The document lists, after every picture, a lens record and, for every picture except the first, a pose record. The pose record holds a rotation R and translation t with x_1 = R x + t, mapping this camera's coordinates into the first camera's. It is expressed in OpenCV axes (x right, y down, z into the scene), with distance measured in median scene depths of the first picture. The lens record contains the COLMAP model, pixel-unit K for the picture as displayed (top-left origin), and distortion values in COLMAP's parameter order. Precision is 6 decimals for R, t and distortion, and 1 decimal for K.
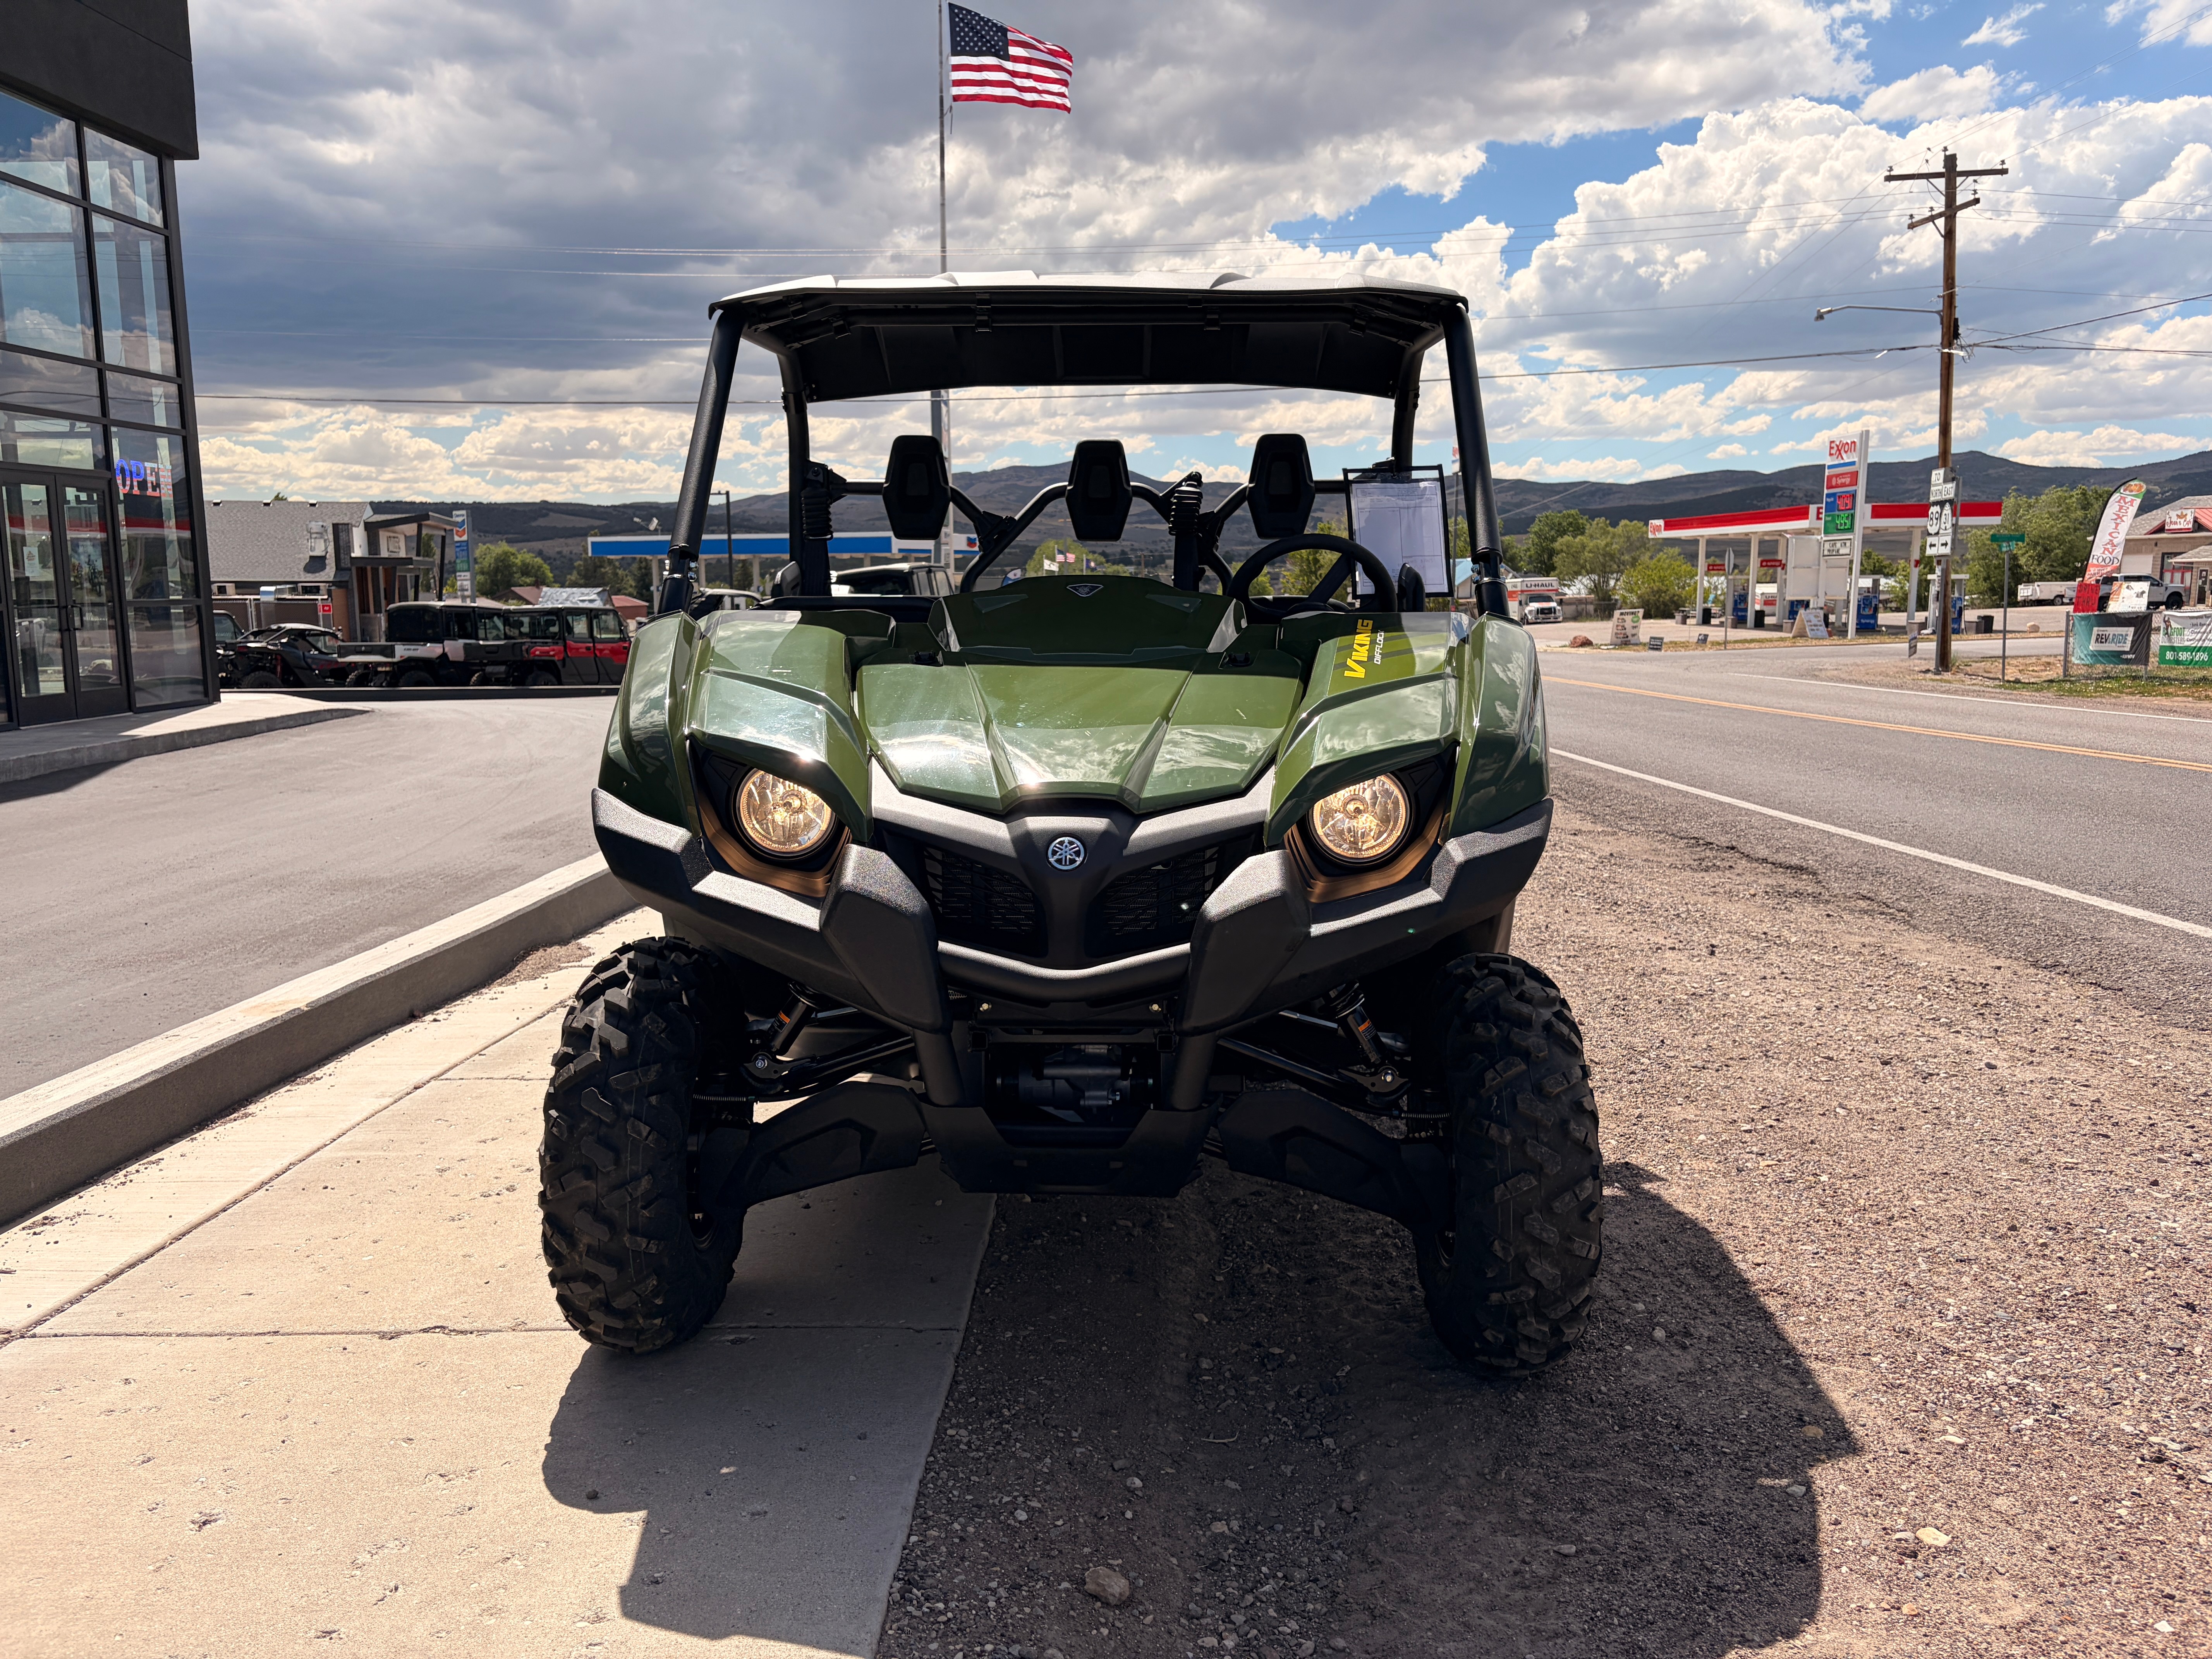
lens RADIAL K [[1687.3, 0, 1113.3], [0, 1687.3, 836.7], [0, 0, 1]] dist [0.050629, -0.048858]
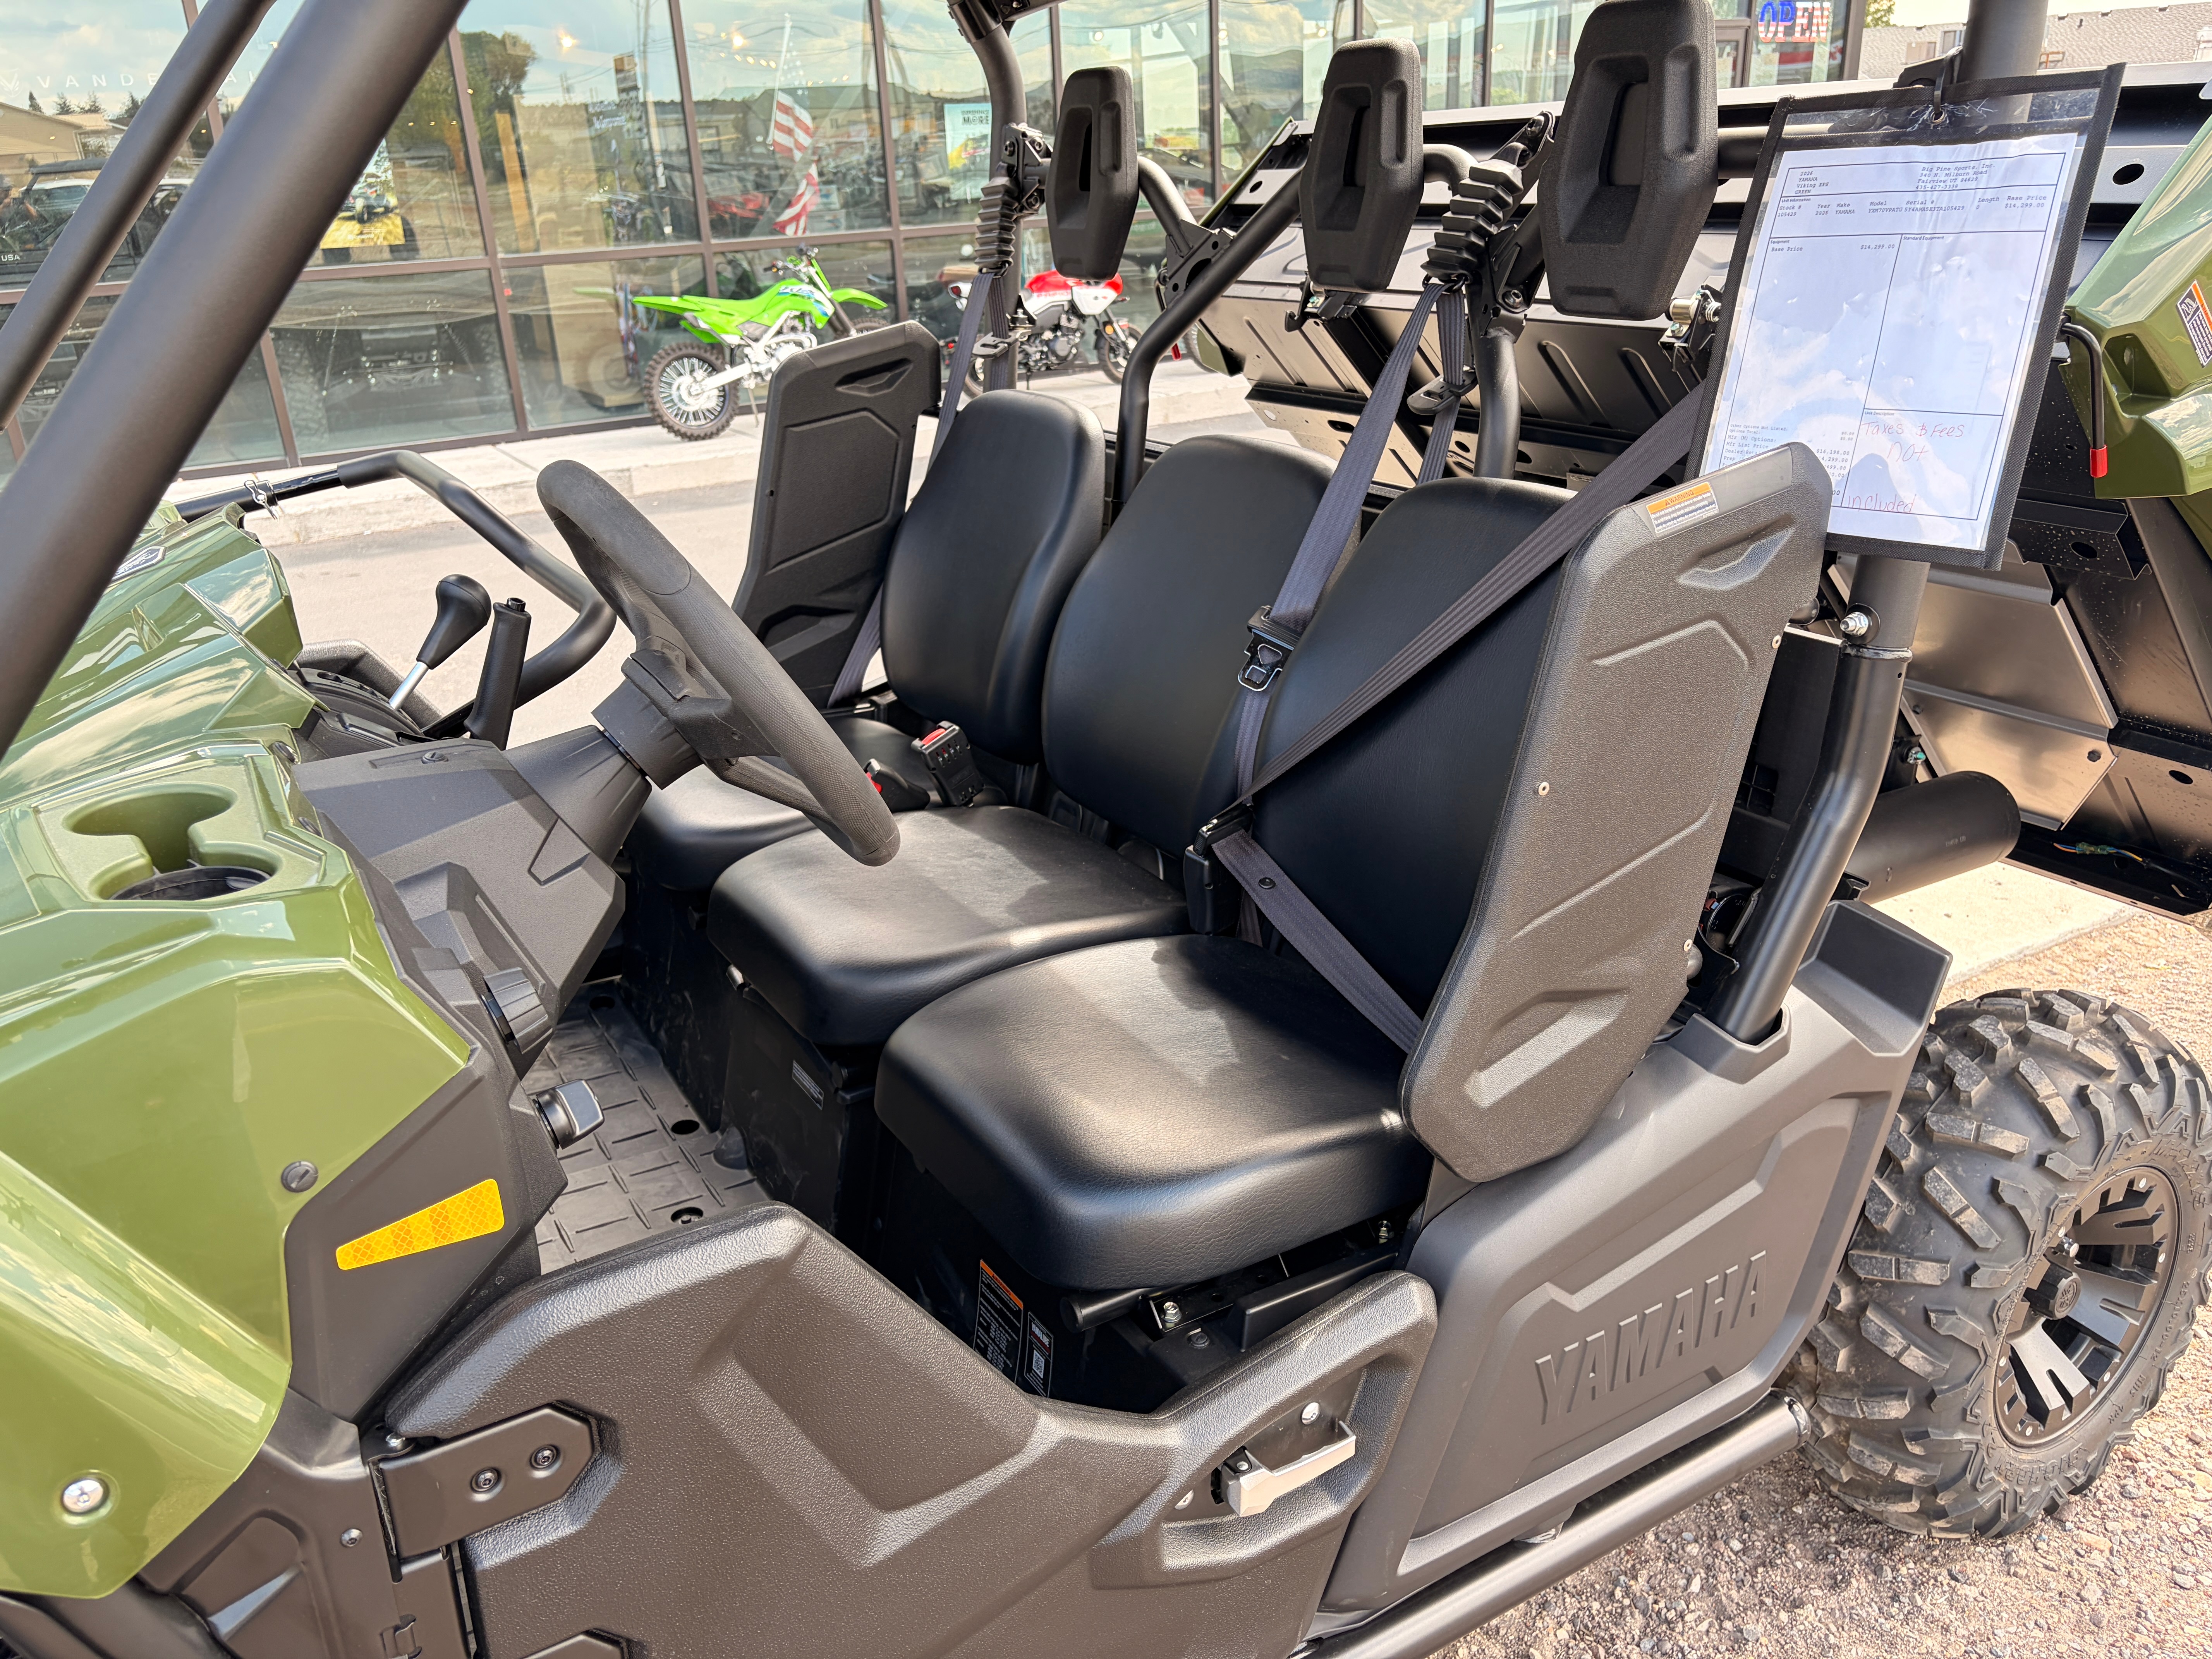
lens RADIAL K [[1692.9, 0, 1099.6], [0, 1692.9, 822.2], [0, 0, 1]] dist [0.006313, 0.000957]
pose [[0.525542, 0.294028, -0.798344, 0.087406], [-0.082419, 0.951562, 0.296203, -0.041859], [0.846766, -0.089868, 0.524319, 0.173521]]
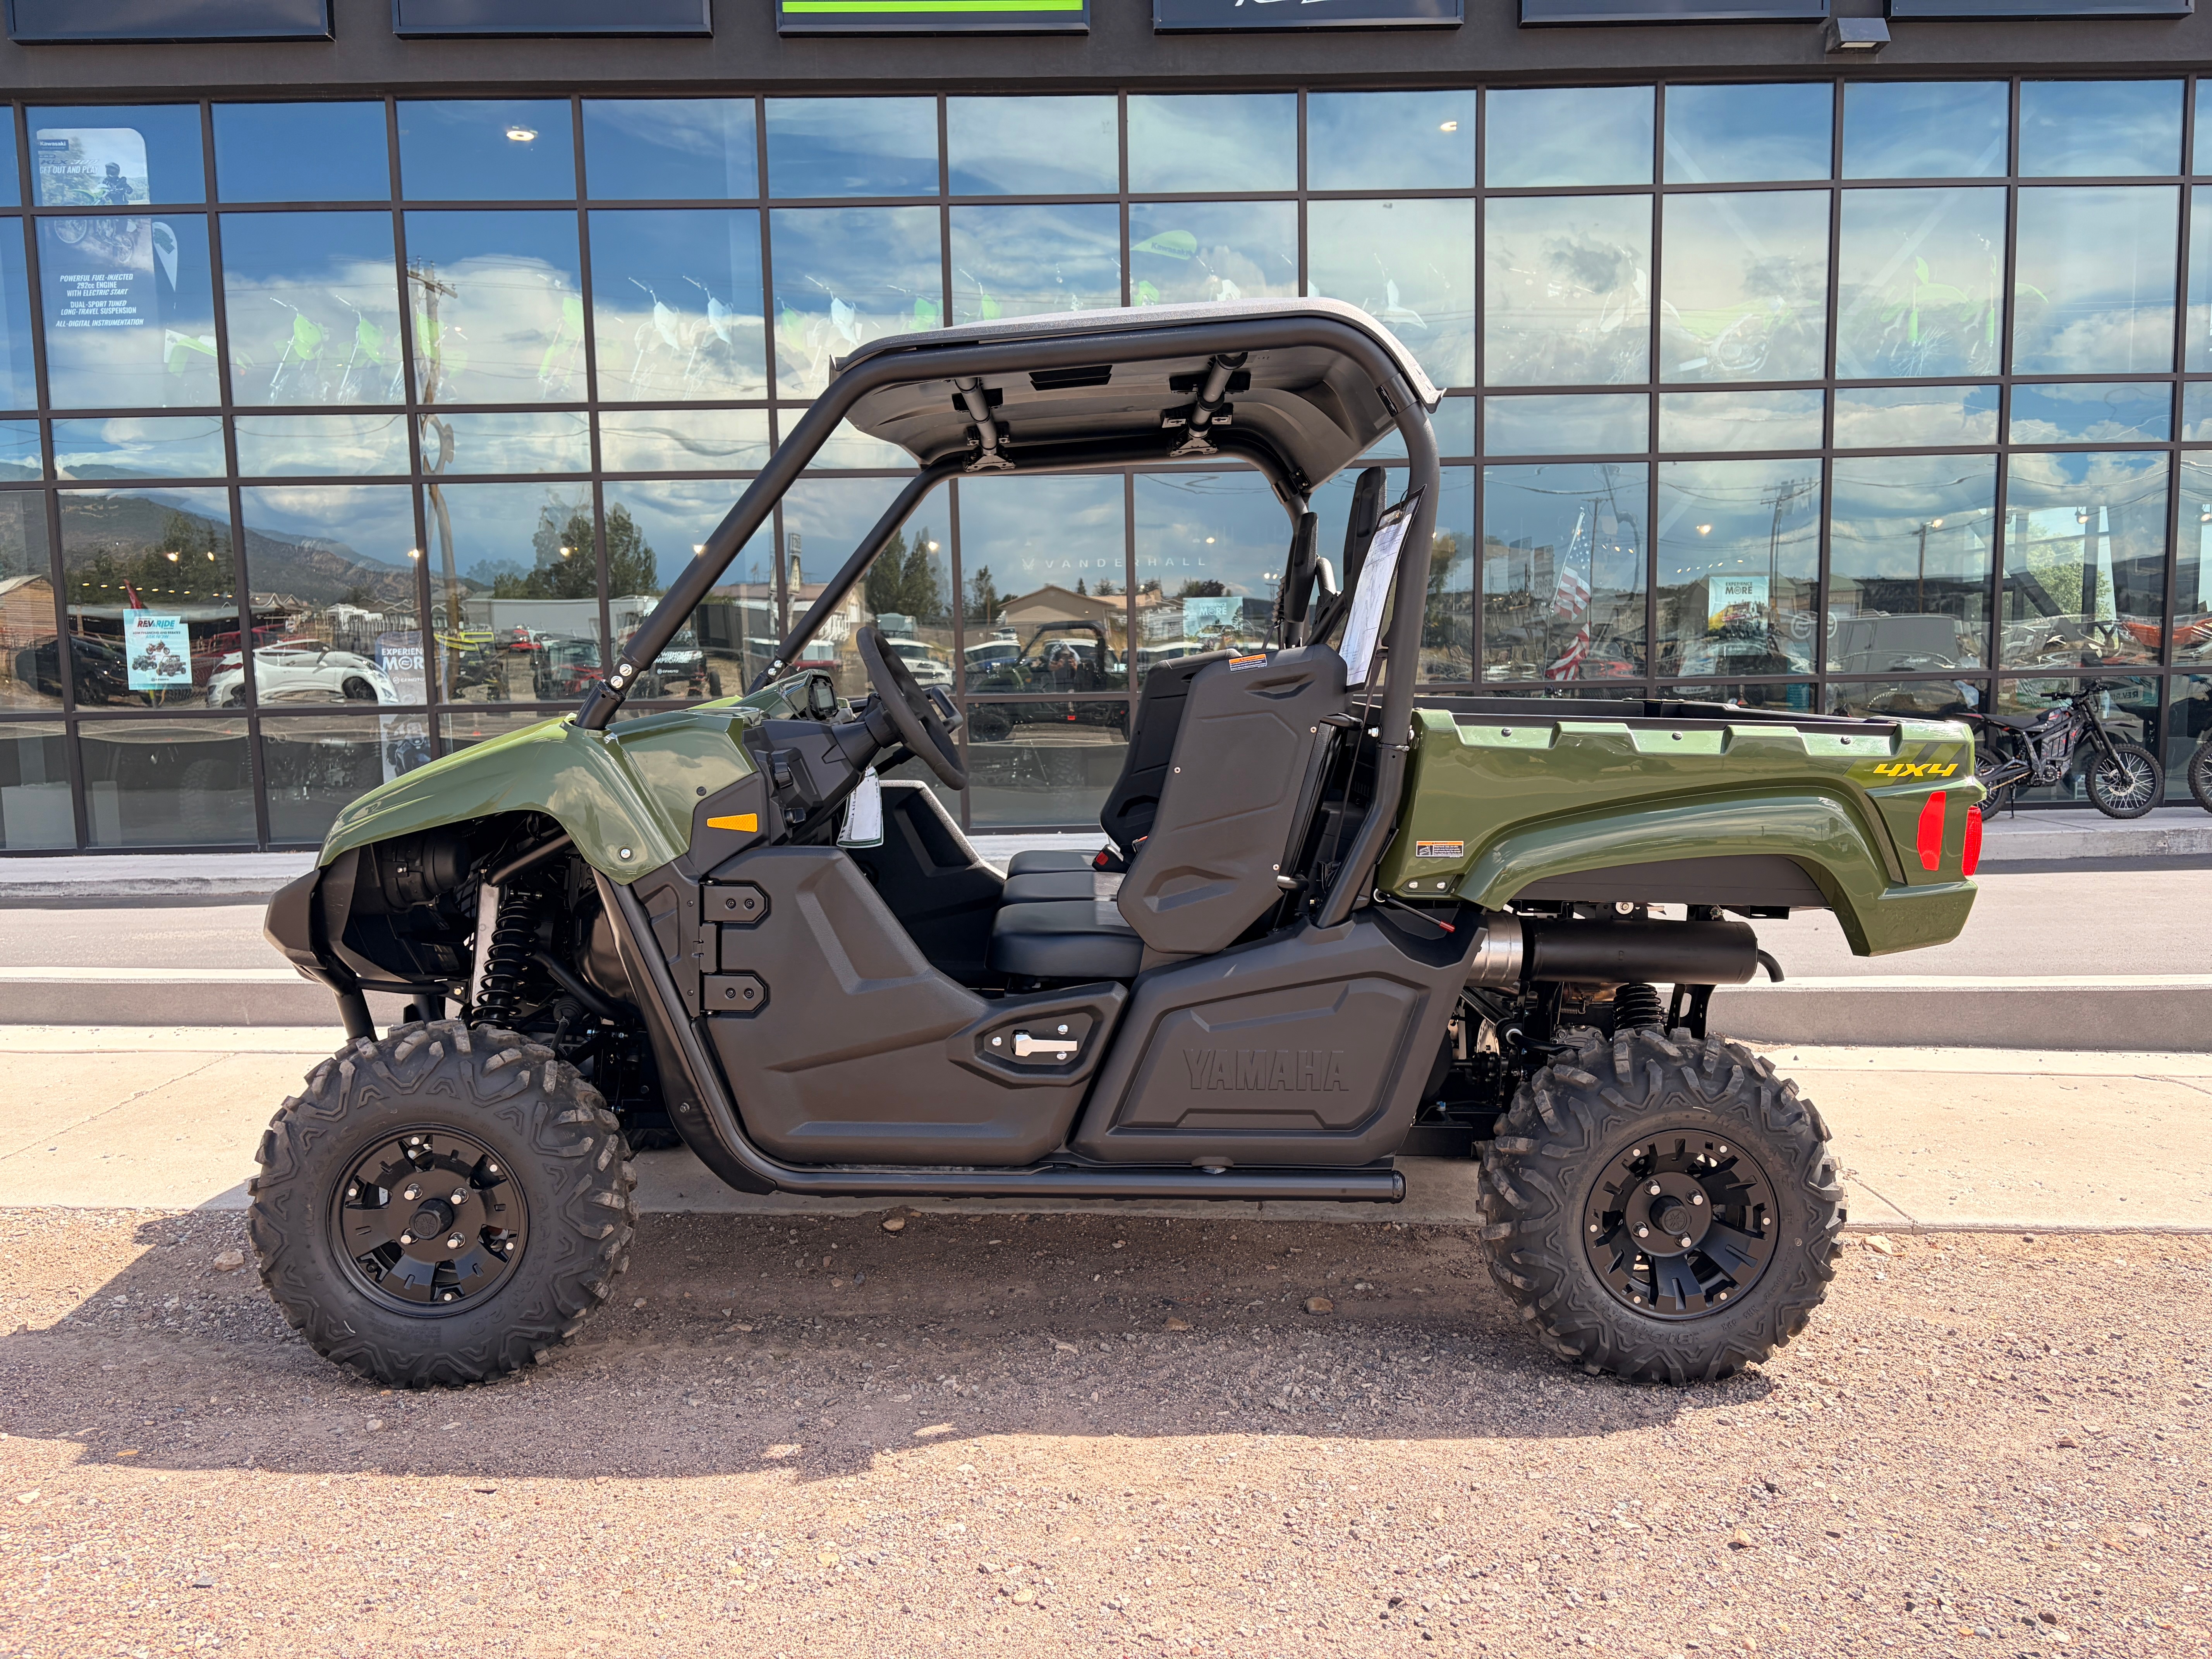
lens RADIAL K [[1679.6, 0, 1118.0], [0, 1679.6, 856.0], [0, 0, 1]] dist [0.066738, -0.073509]
pose [[0.032072, 0.115888, -0.992744, 0.205796], [-0.130184, 0.985278, 0.110811, -0.033639], [0.990971, 0.125685, 0.046687, 0.212105]]
